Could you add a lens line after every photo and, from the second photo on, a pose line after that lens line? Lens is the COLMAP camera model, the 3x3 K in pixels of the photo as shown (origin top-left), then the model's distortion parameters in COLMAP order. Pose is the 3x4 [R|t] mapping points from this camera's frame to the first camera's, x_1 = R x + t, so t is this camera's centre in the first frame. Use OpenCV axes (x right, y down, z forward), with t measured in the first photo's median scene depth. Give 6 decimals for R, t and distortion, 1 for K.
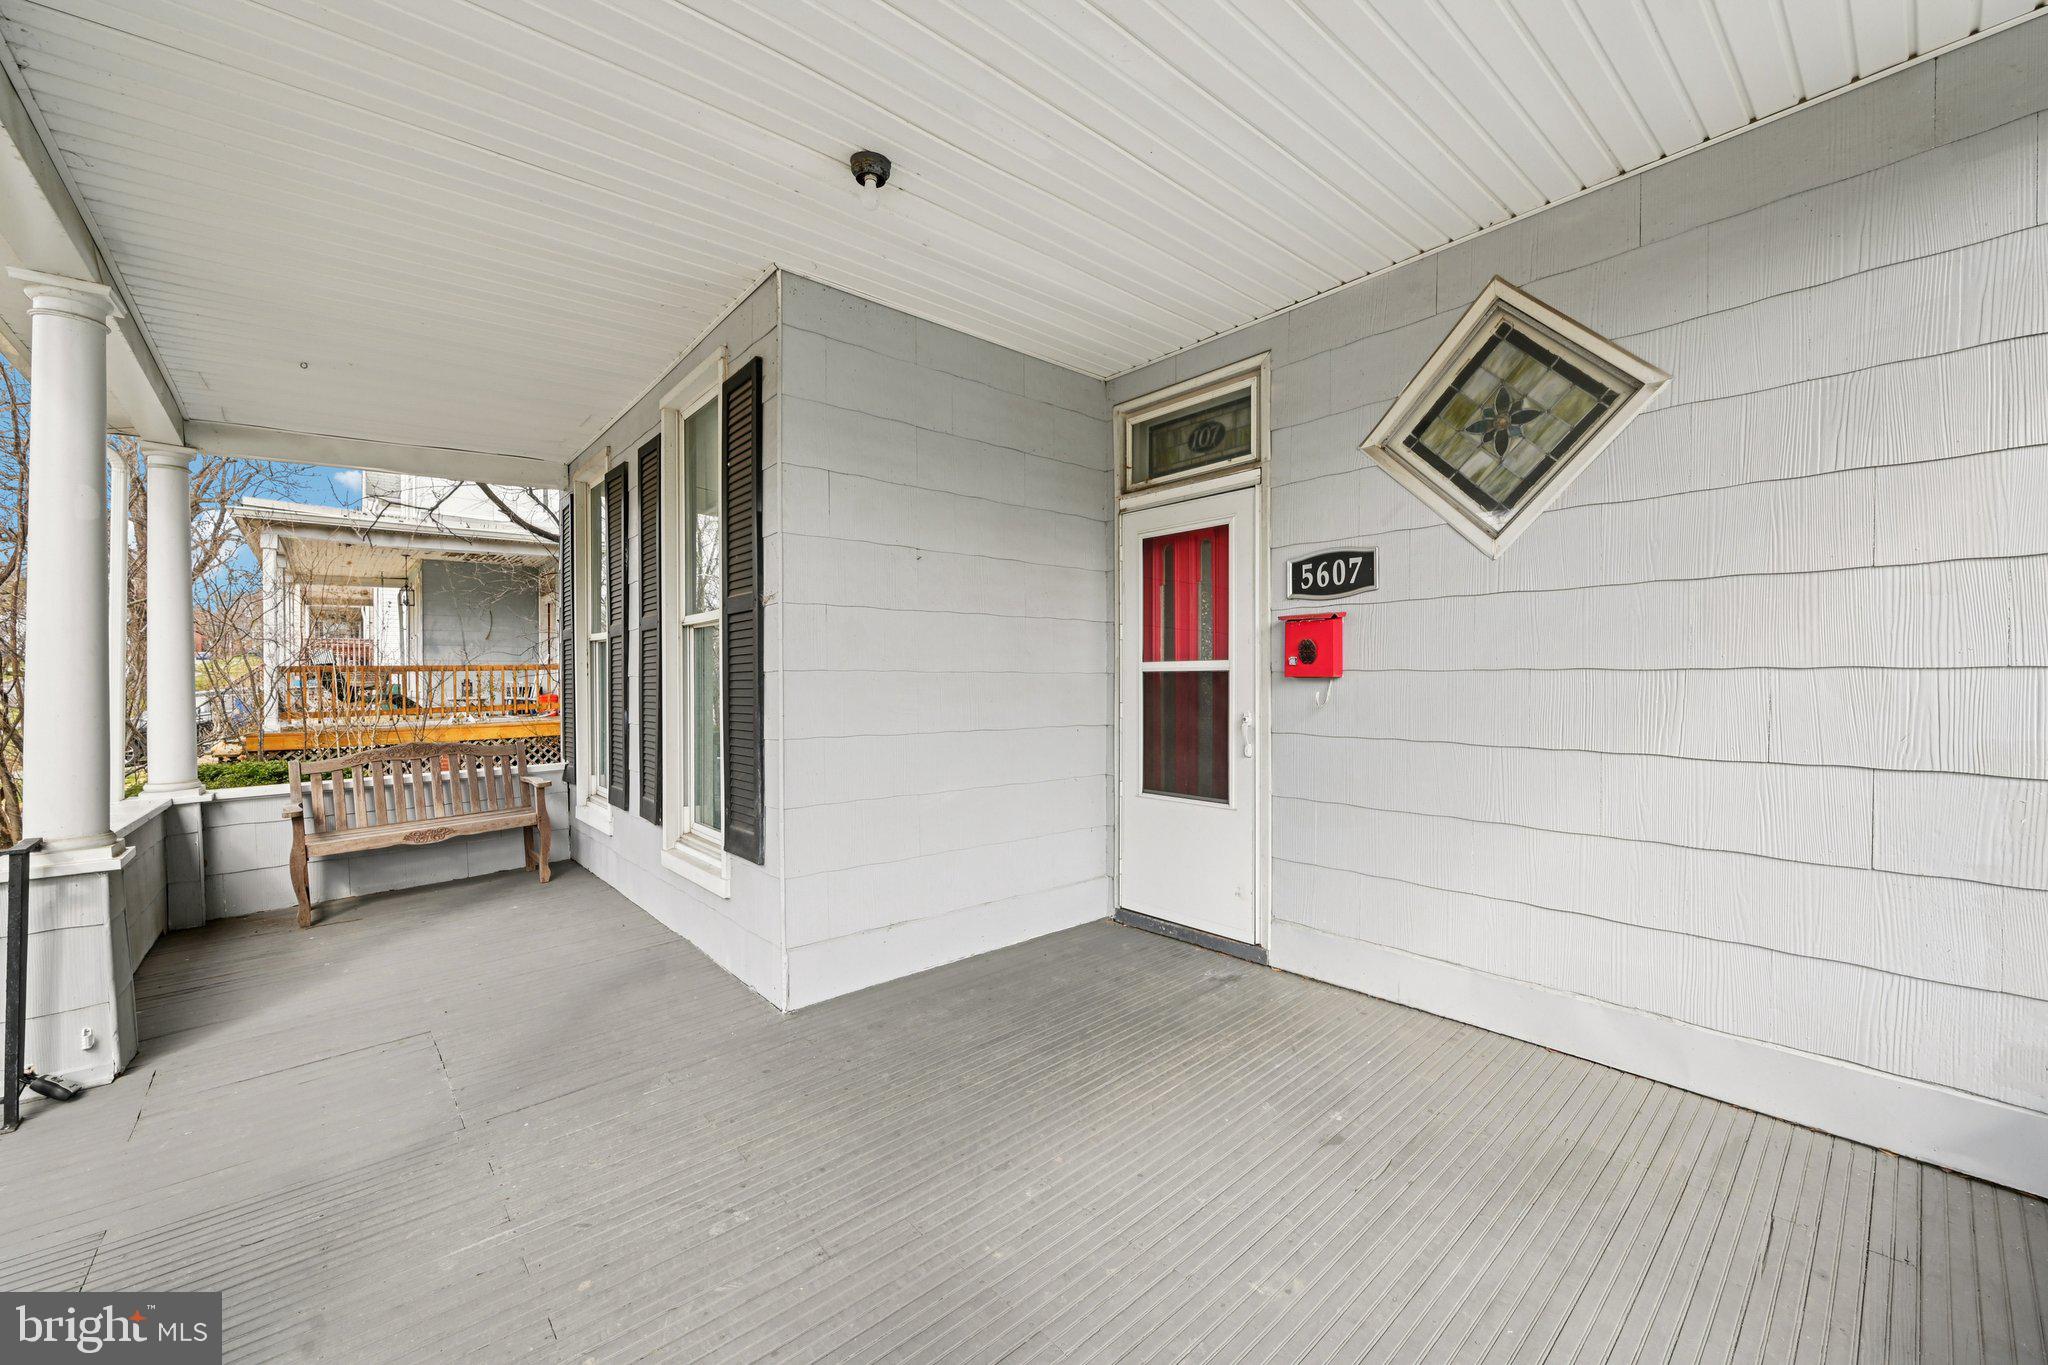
lens RADIAL K [[799.5, 0, 1060.3], [0, 799.5, 683.5], [0, 0, 1]] dist [0.000150, -0.000590]
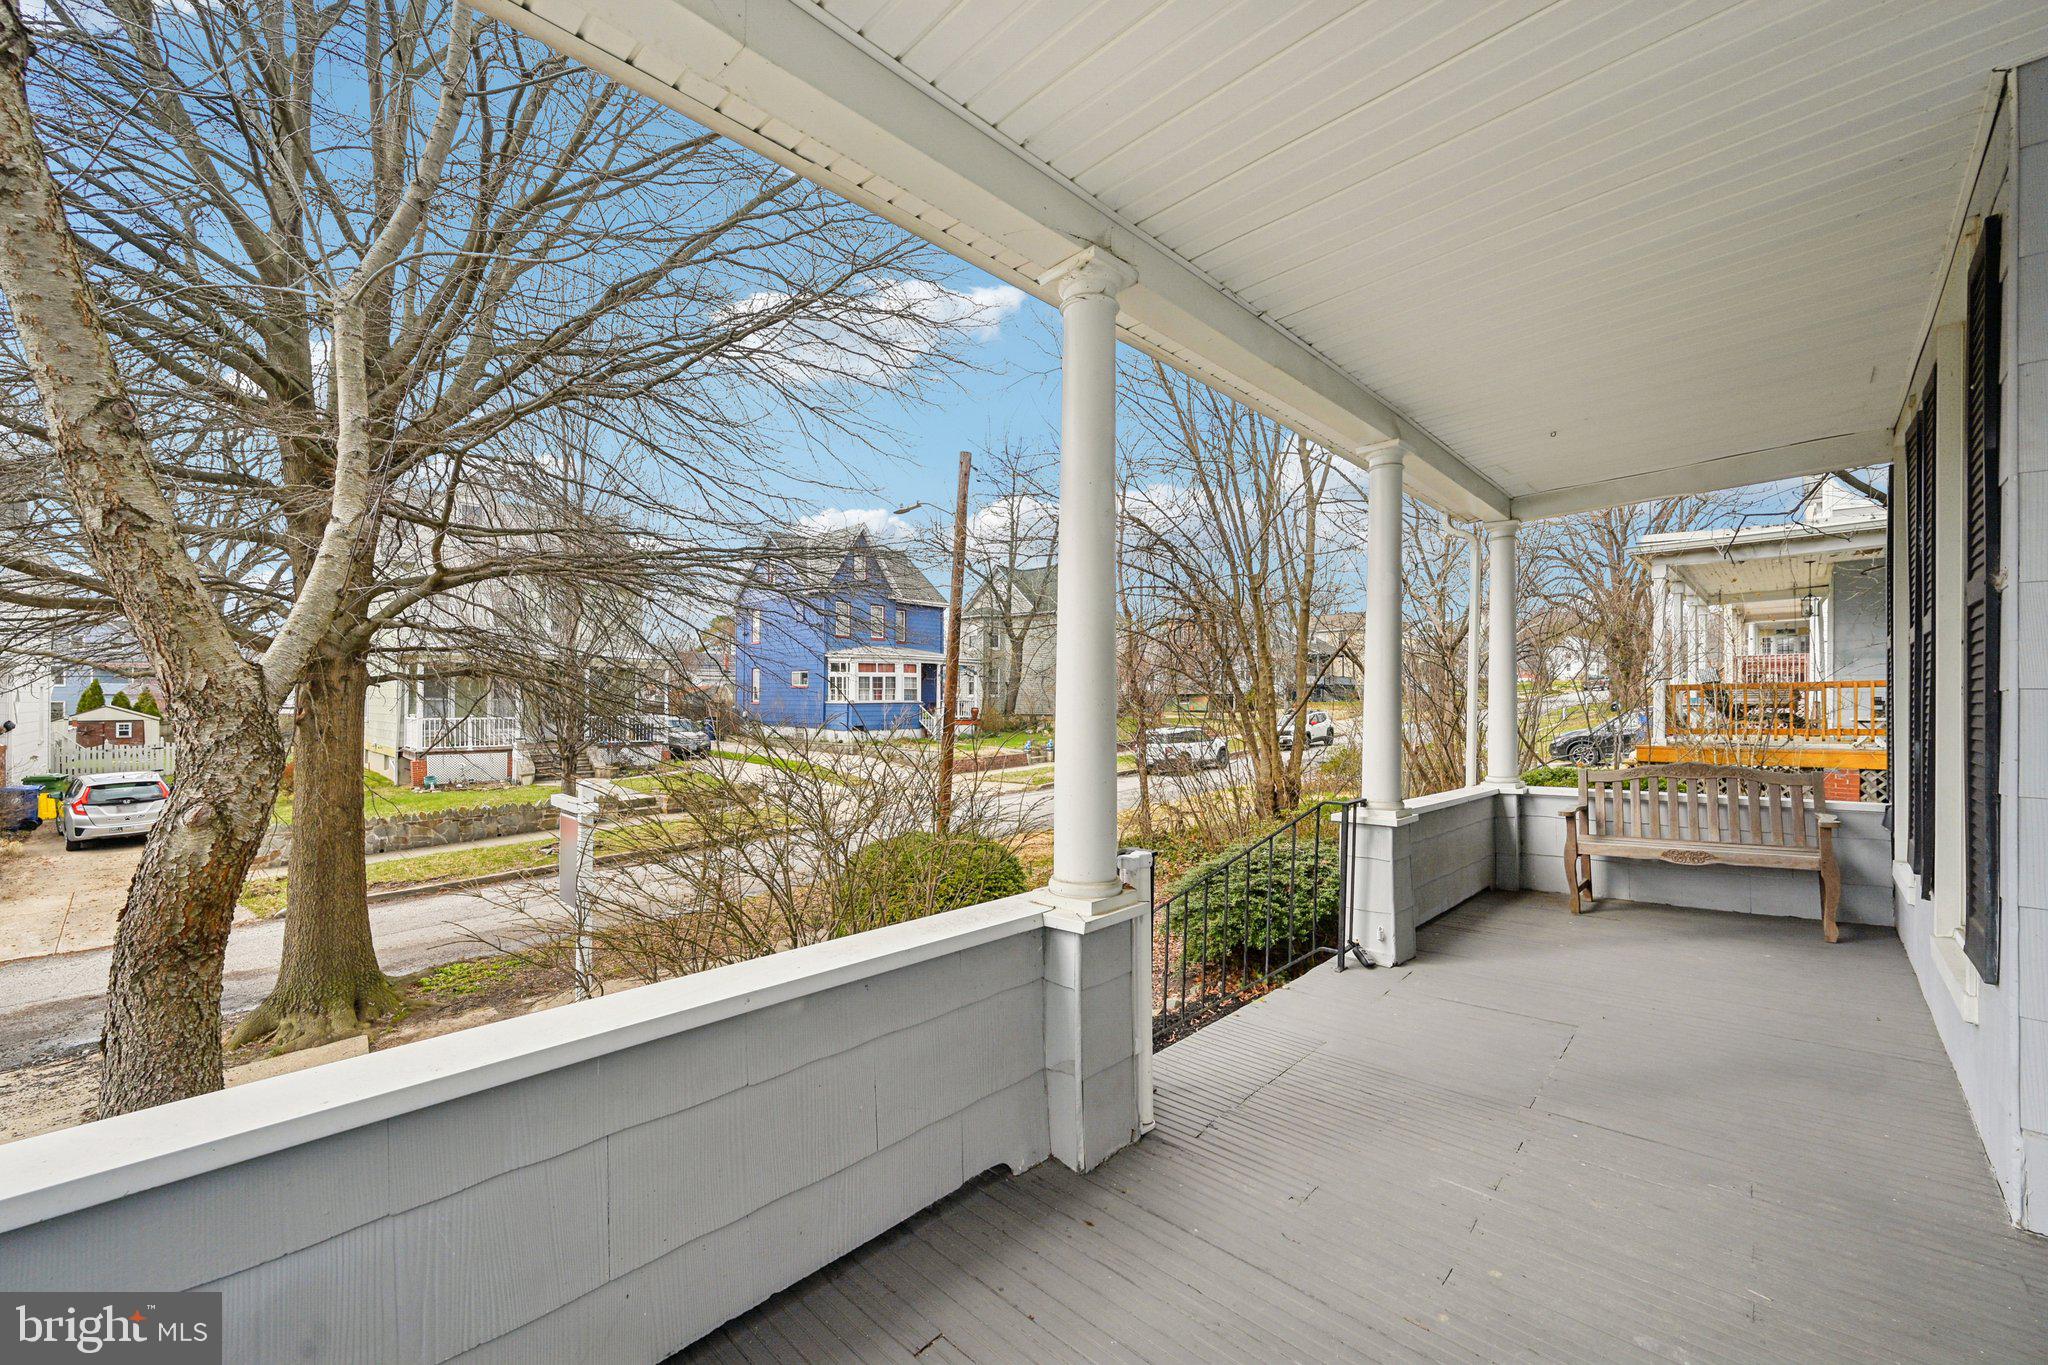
lens RADIAL K [[799.5, 0, 1012.4], [0, 799.5, 684.4], [0, 0, 1]] dist [0.000150, -0.000590]
pose [[0.073504, -0.015123, -0.997180, 0.141647], [-0.004987, 0.999867, -0.015532, -0.003289], [0.997282, 0.006115, 0.073419, 0.091590]]
